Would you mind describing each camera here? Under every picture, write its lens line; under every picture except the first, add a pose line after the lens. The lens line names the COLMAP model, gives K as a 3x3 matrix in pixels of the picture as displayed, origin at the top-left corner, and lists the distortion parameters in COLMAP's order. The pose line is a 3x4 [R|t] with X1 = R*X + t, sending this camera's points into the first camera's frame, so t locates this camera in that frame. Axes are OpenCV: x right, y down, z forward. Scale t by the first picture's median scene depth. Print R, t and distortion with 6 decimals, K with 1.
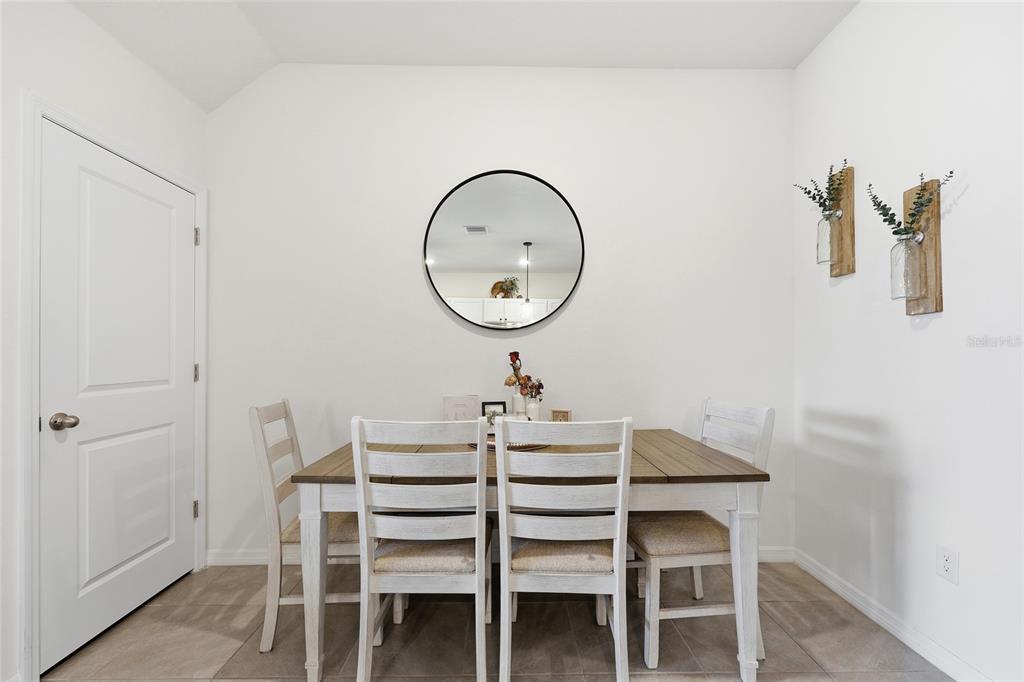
lens RADIAL K [[417.4, 0, 512.8], [0, 417.4, 348.9], [0, 0, 1]] dist [-0.000986, 0.000162]
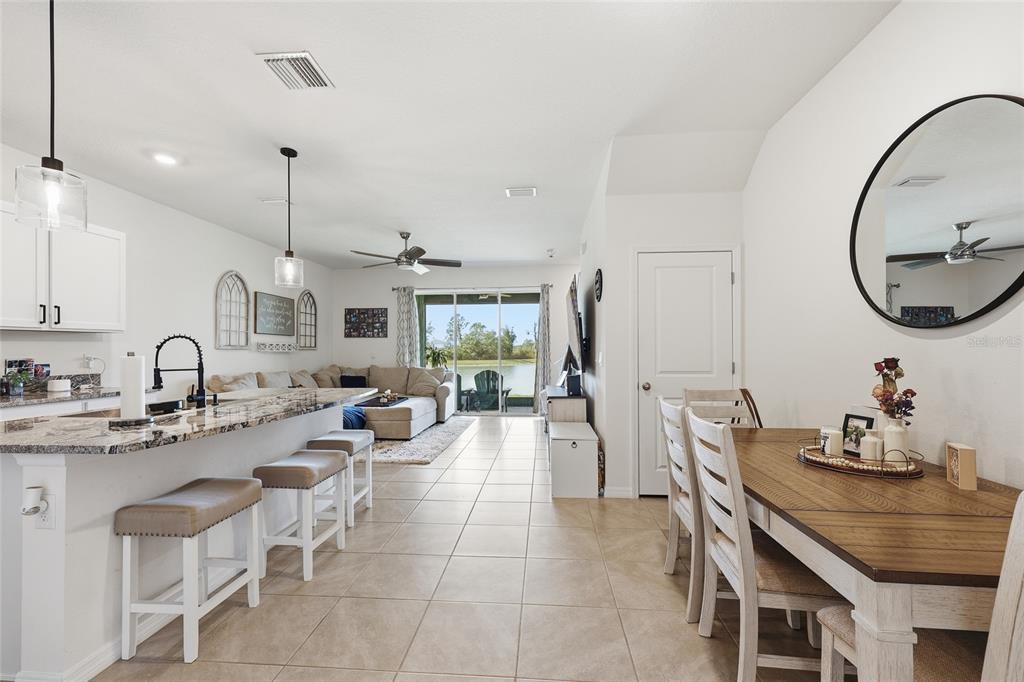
lens RADIAL K [[417.4, 0, 512.8], [0, 417.4, 348.9], [0, 0, 1]] dist [-0.000986, 0.000162]
pose [[-0.092261, -0.004166, -0.995726, 1.023367], [0.011110, 0.999925, -0.005213, -0.018453], [0.995673, -0.011543, -0.092208, 0.424552]]
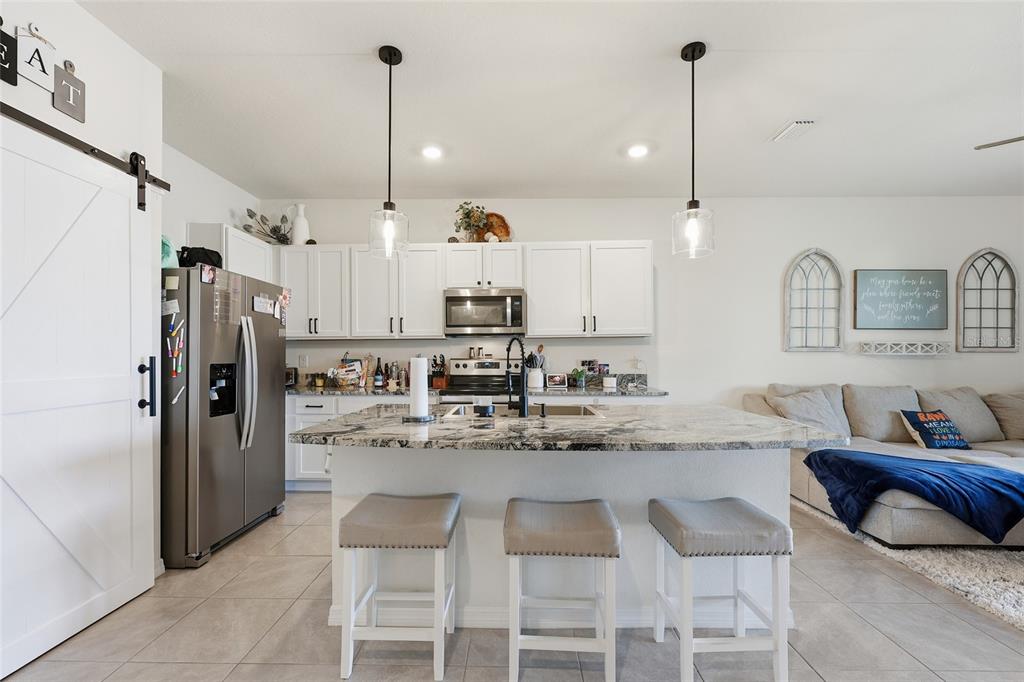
lens RADIAL K [[422.1, 0, 510.7], [0, 422.1, 354.9], [0, 0, 1]] dist [-0.000597, -0.000040]
pose [[-0.999498, -0.001406, 0.031662, -0.209192], [-0.001644, 0.999970, -0.007521, -0.015793], [-0.031651, -0.007569, -0.999470, 0.508964]]
